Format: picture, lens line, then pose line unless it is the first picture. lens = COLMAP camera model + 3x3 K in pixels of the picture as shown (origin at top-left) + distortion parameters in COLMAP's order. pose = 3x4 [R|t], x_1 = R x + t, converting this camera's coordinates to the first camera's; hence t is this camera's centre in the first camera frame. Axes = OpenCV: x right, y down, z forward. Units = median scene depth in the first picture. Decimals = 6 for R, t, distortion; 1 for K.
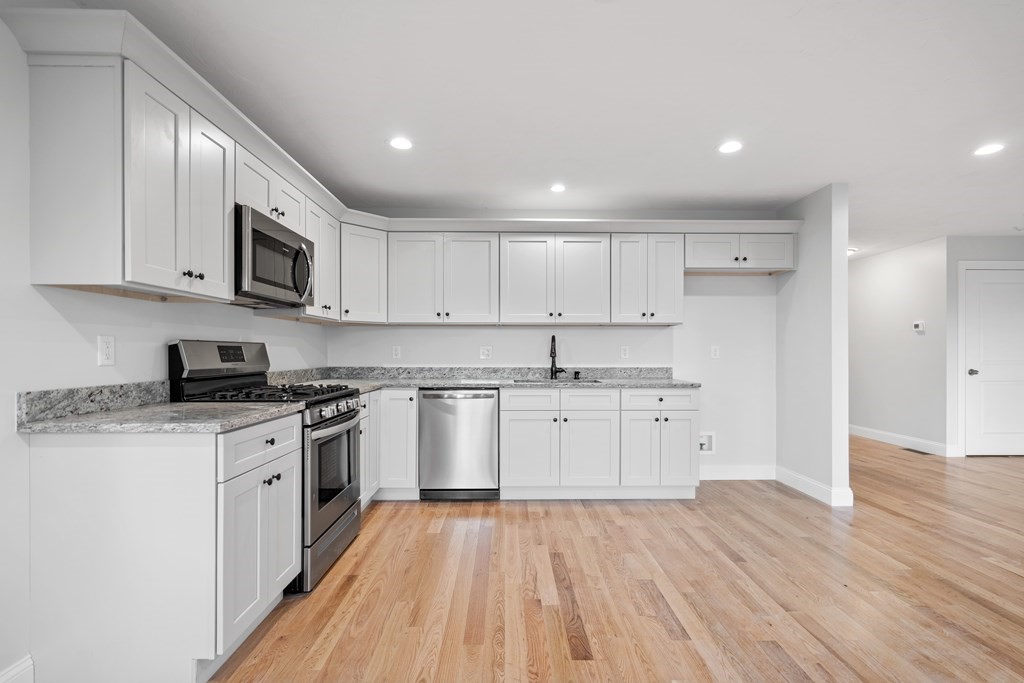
lens RADIAL K [[473.3, 0, 508.8], [0, 473.3, 349.4], [0, 0, 1]] dist [-0.006081, 0.001852]
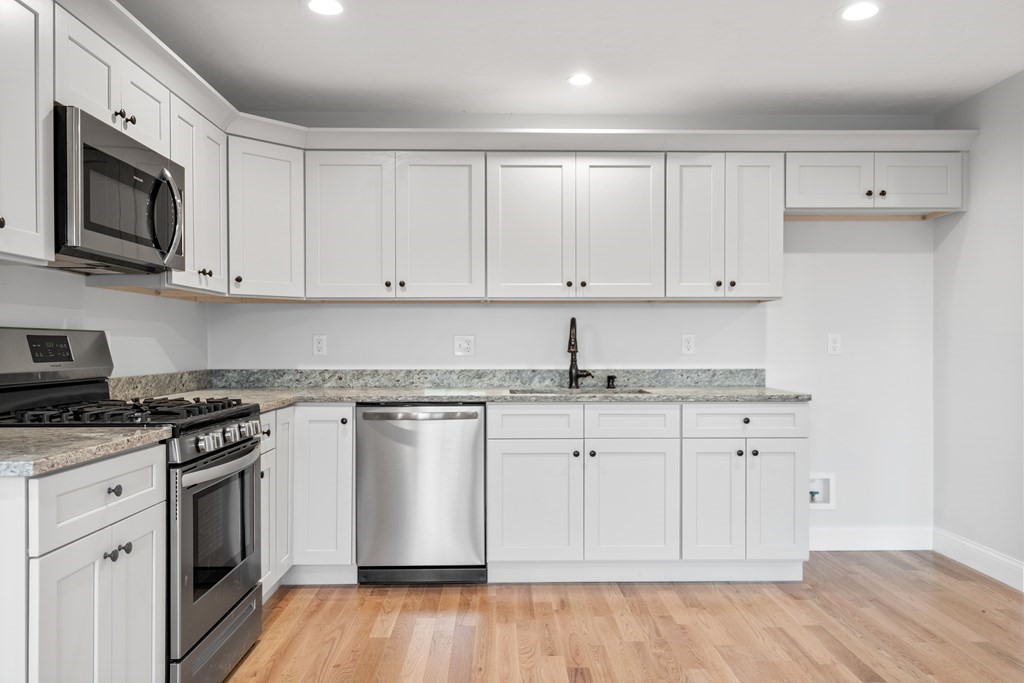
lens RADIAL K [[767.1, 0, 507.5], [0, 767.1, 343.0], [0, 0, 1]] dist [0.019888, -0.007720]
pose [[0.999966, -0.001984, 0.007988, 0.000144], [0.001956, 0.999992, 0.003501, -0.000102], [-0.007995, -0.003485, 0.999962, -0.007174]]
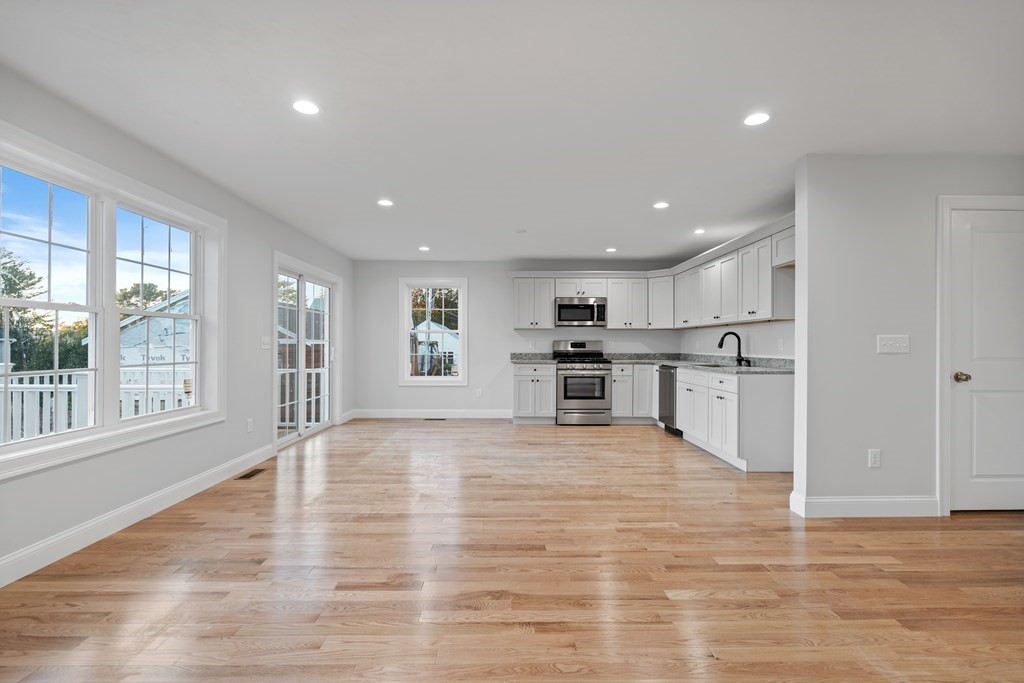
lens RADIAL K [[473.3, 0, 517.6], [0, 473.3, 344.6], [0, 0, 1]] dist [-0.006081, 0.001852]
pose [[0.002752, -0.001791, -0.999995, 1.965590], [0.002586, 0.999995, -0.001784, 0.008806], [0.999993, -0.002581, 0.002757, 0.558308]]
